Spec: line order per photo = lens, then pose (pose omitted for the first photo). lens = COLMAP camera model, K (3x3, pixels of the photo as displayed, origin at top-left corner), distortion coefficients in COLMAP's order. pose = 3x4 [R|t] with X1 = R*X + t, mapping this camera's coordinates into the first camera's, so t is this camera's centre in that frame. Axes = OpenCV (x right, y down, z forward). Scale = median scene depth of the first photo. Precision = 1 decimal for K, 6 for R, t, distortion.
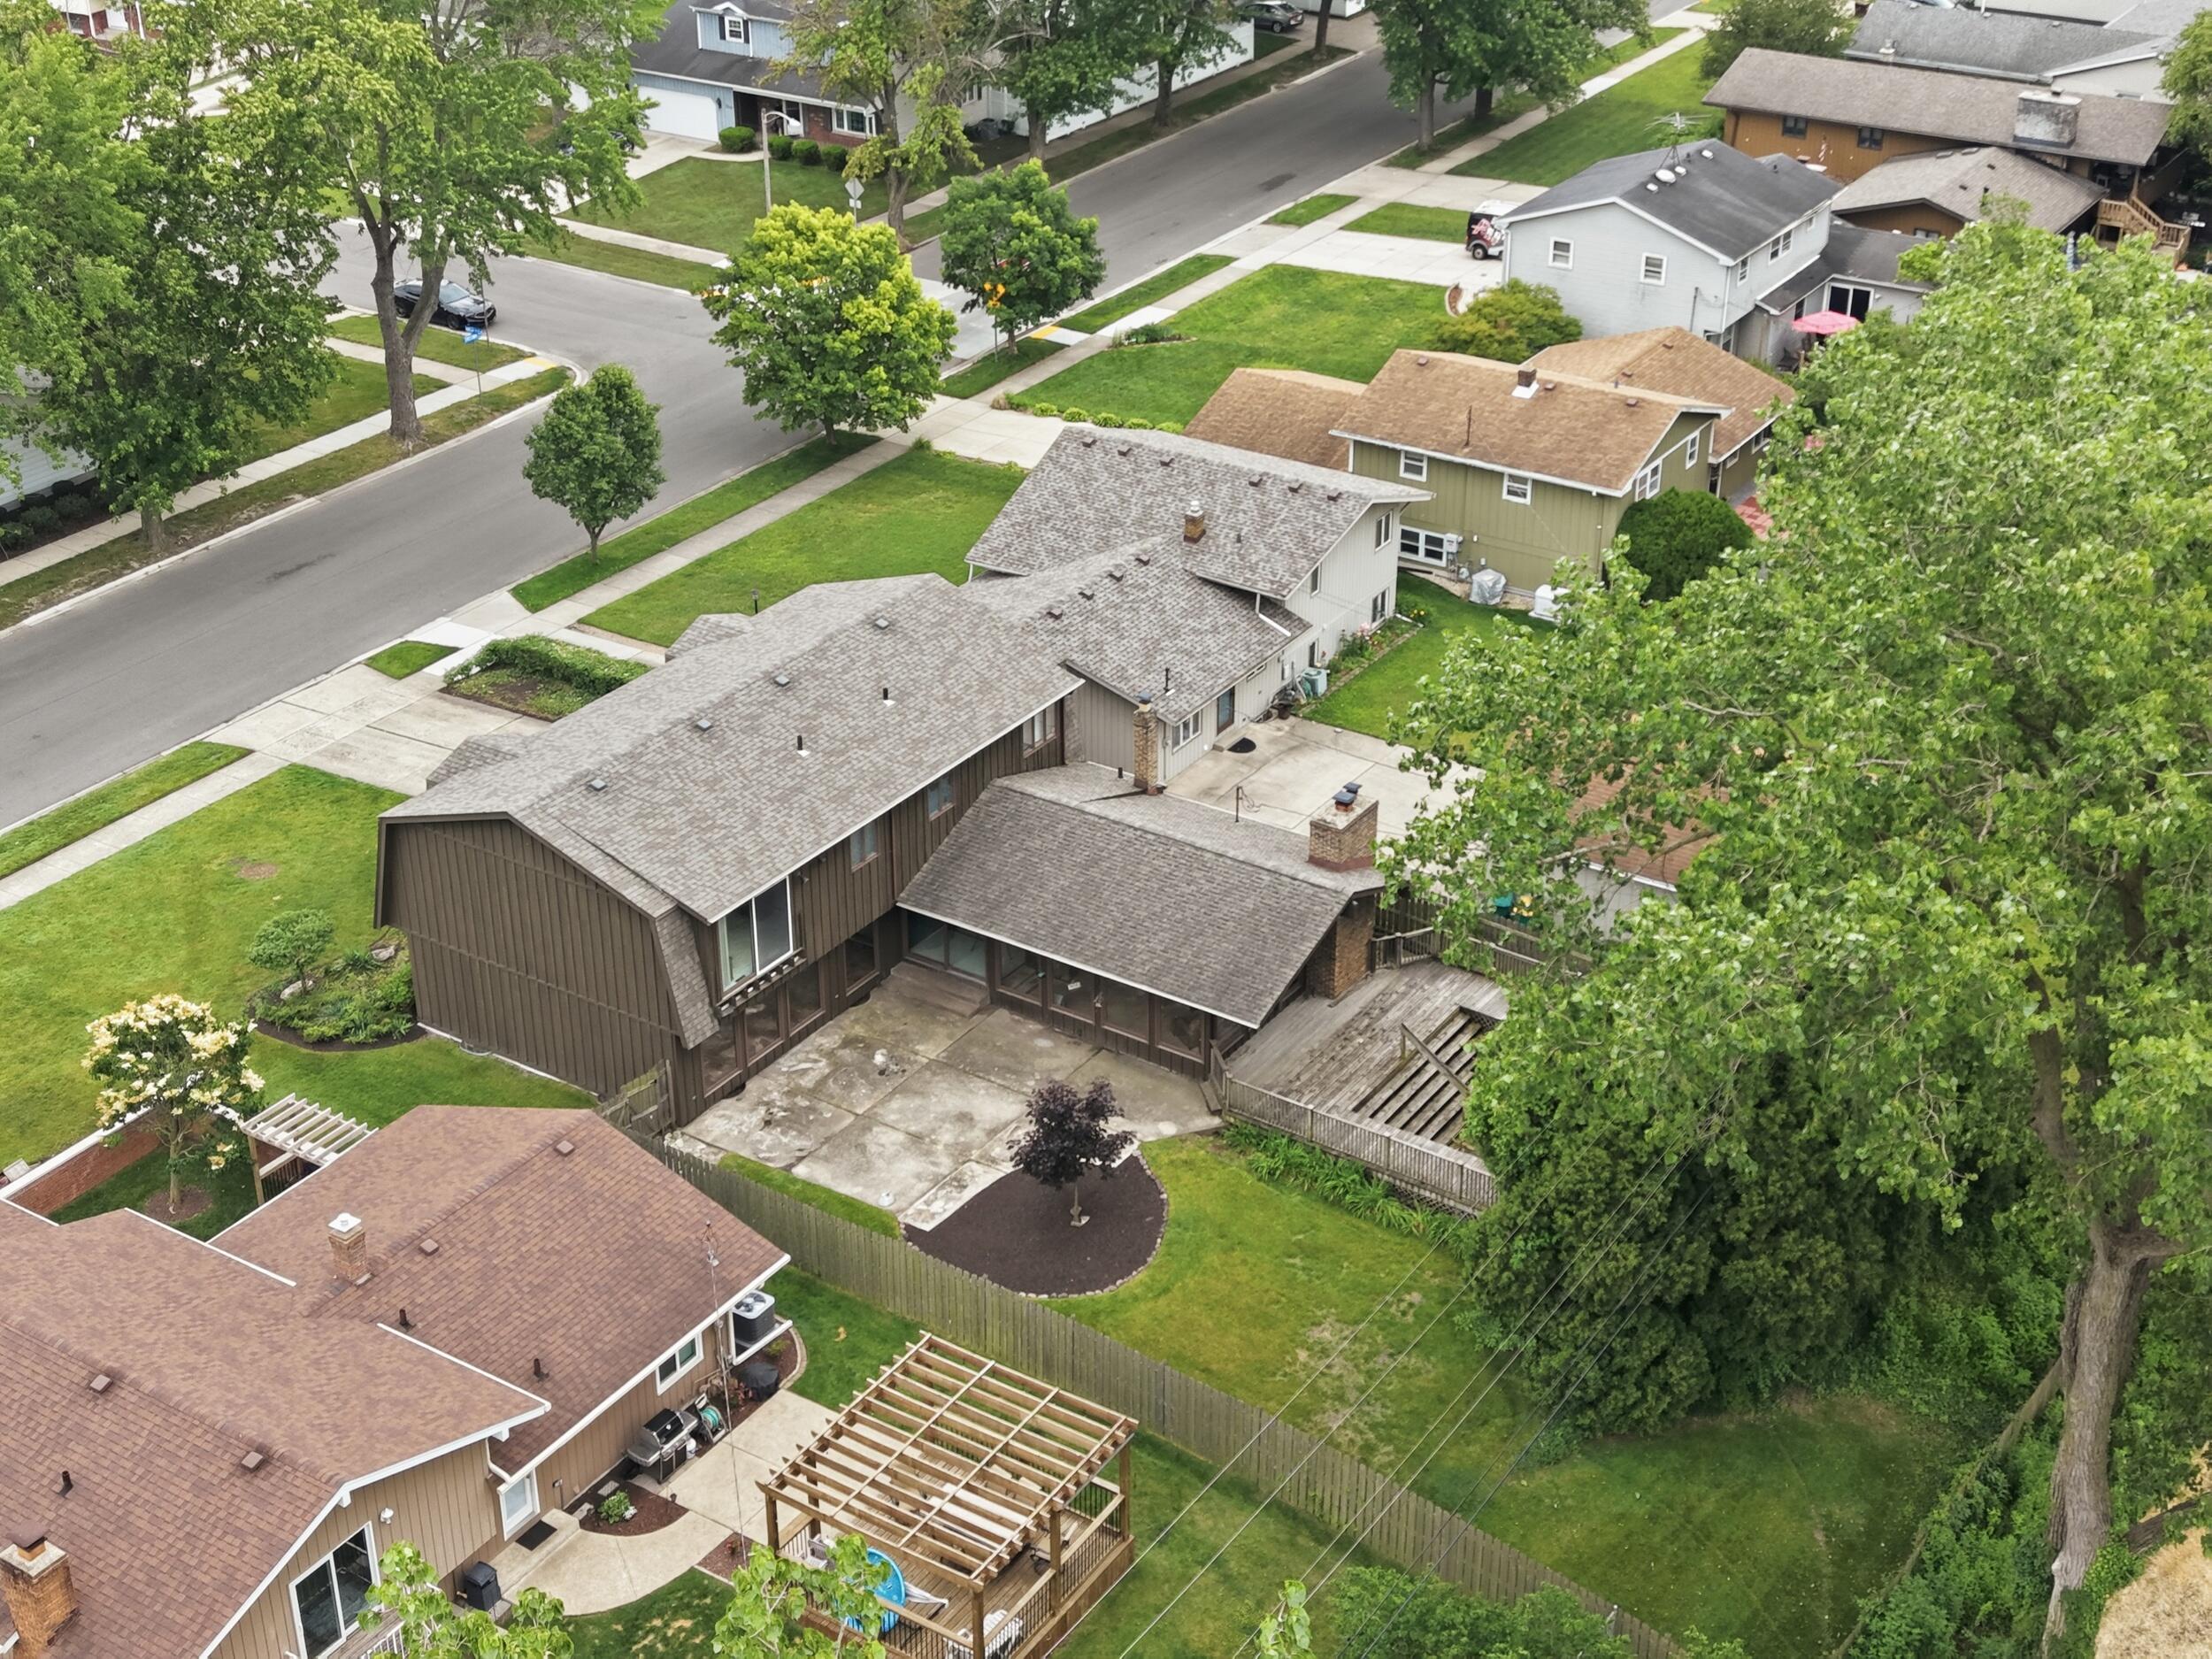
lens RADIAL K [[2714.3, 0, 1106.0], [0, 2714.3, 829.5], [0, 0, 1]] dist [0.131771, -0.041856]
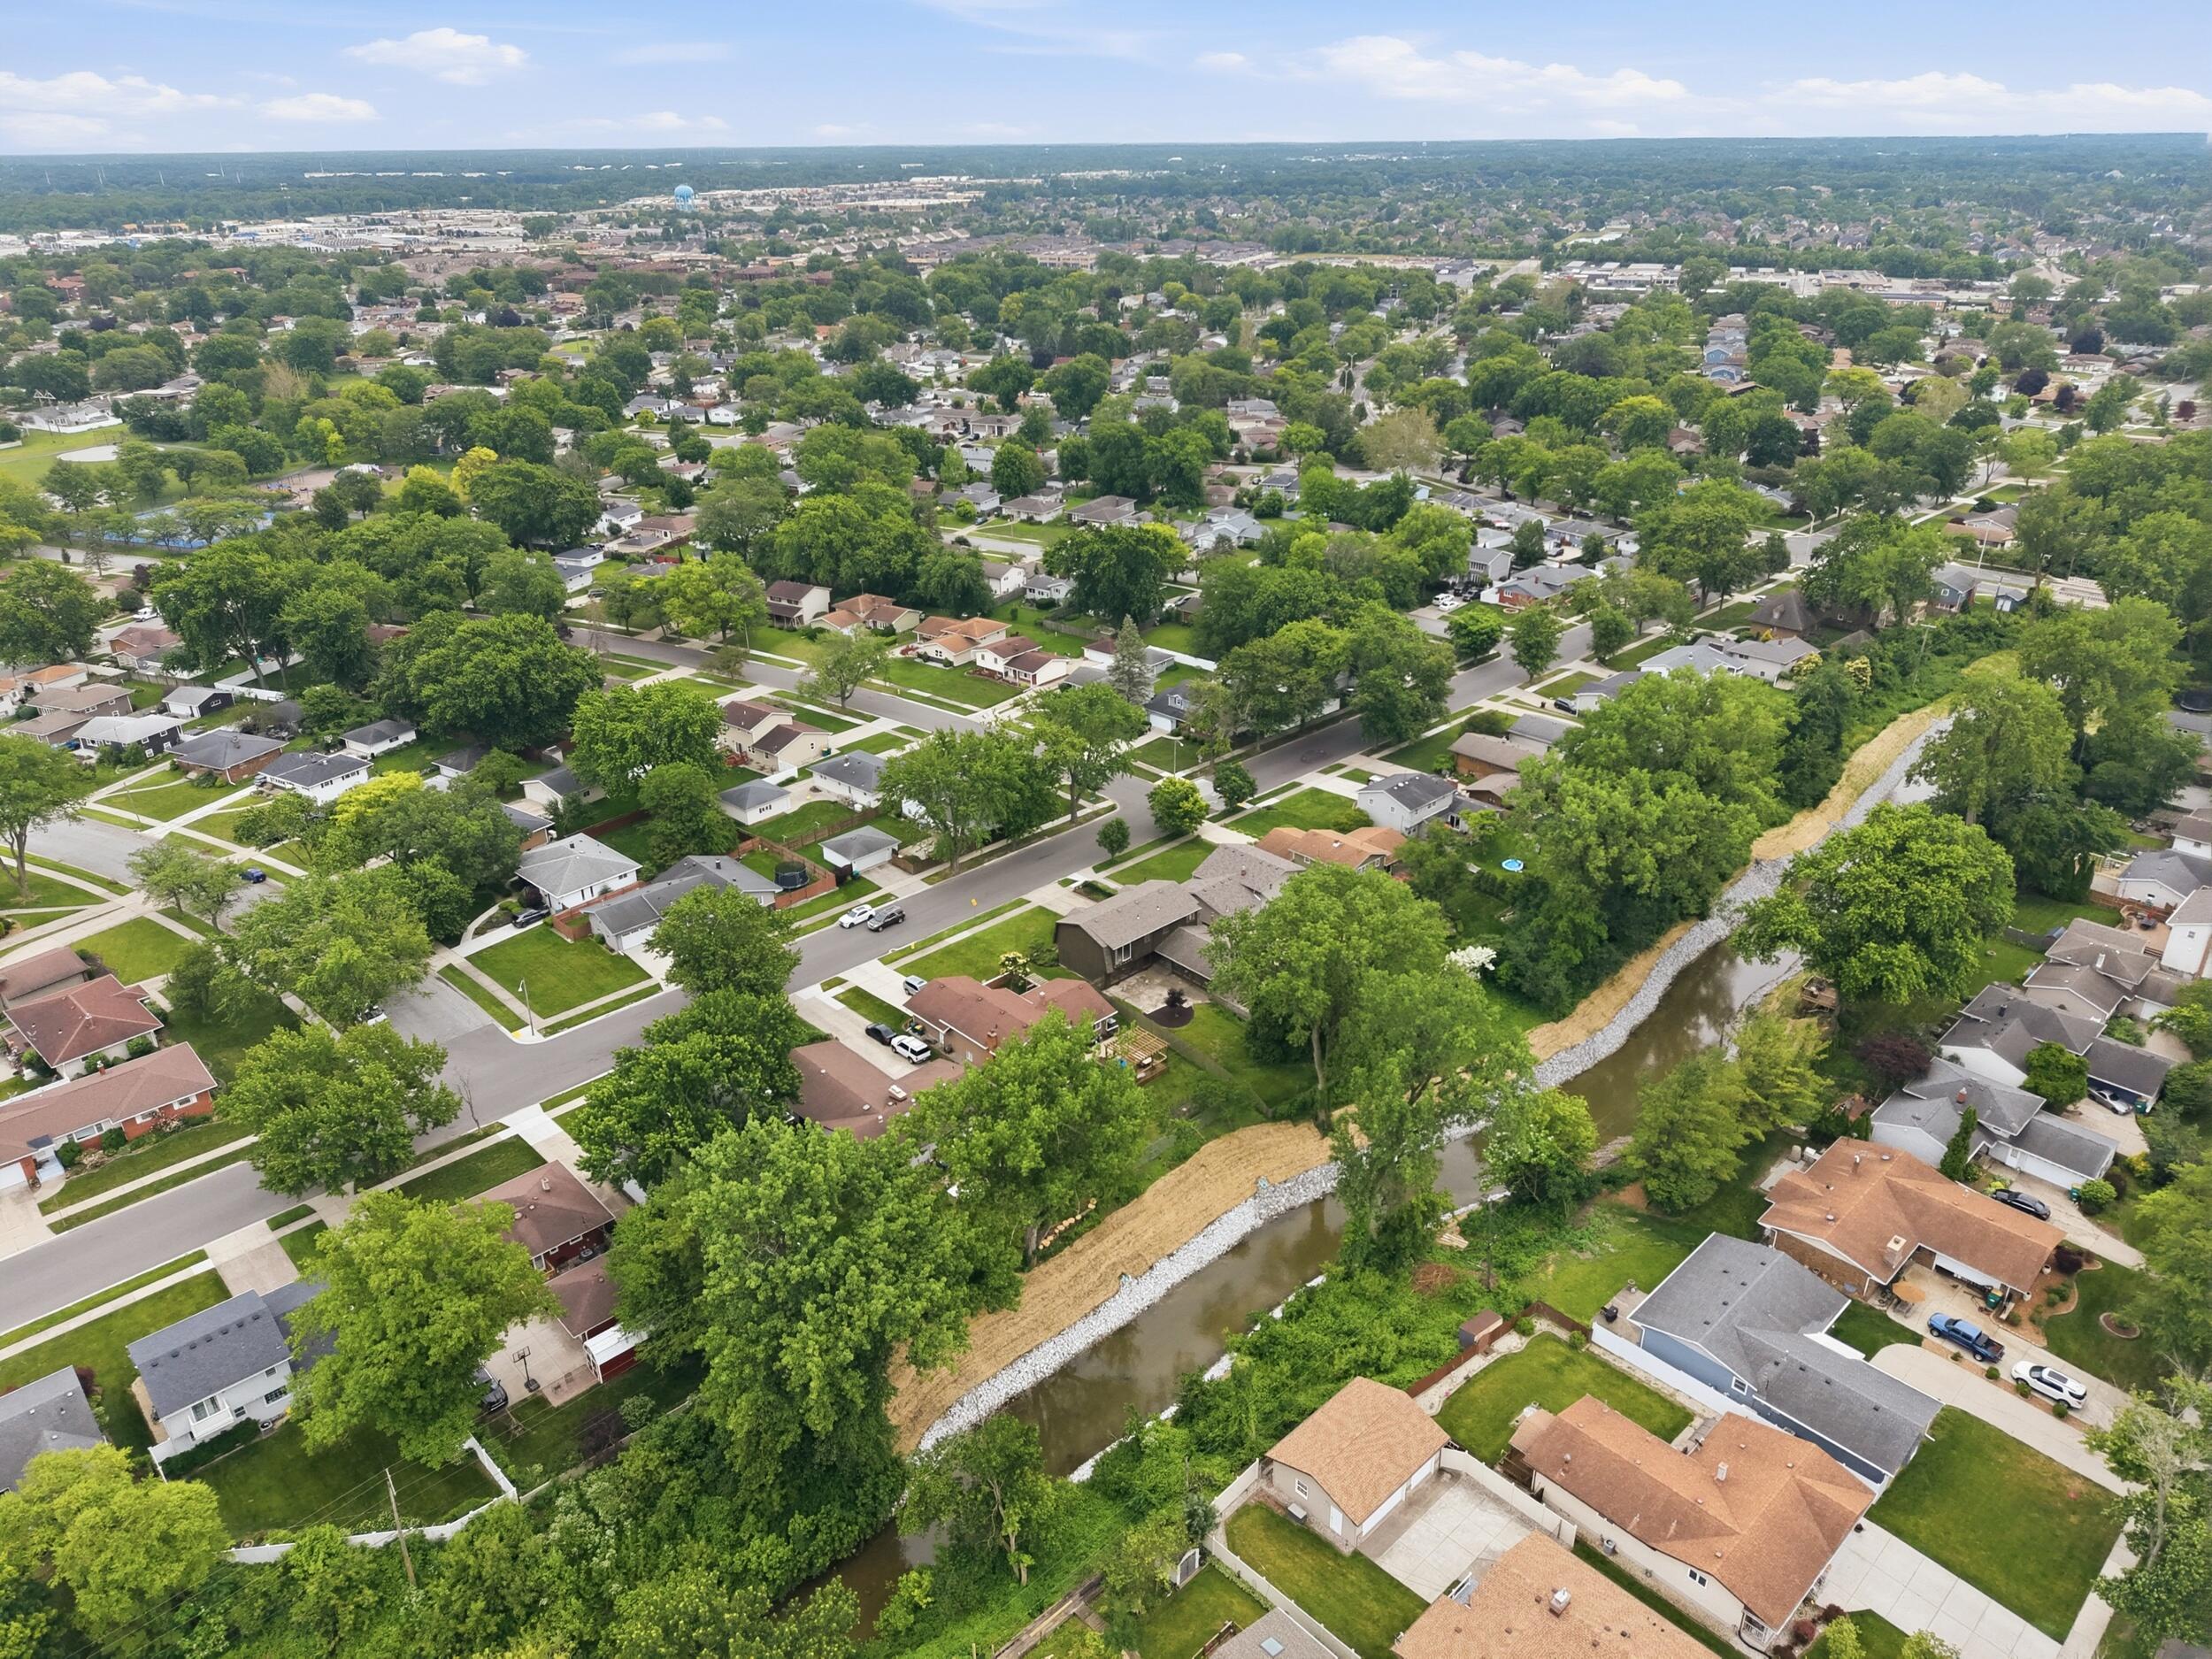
lens RADIAL K [[1502.5, 0, 1106.0], [0, 1502.5, 829.5], [0, 0, 1]] dist [0.001420, -0.000909]
pose [[0.968064, 0.097134, -0.231123, 0.347695], [-0.109648, 0.993087, -0.041895, -0.052107], [0.225456, 0.065899, 0.972022, -1.306046]]
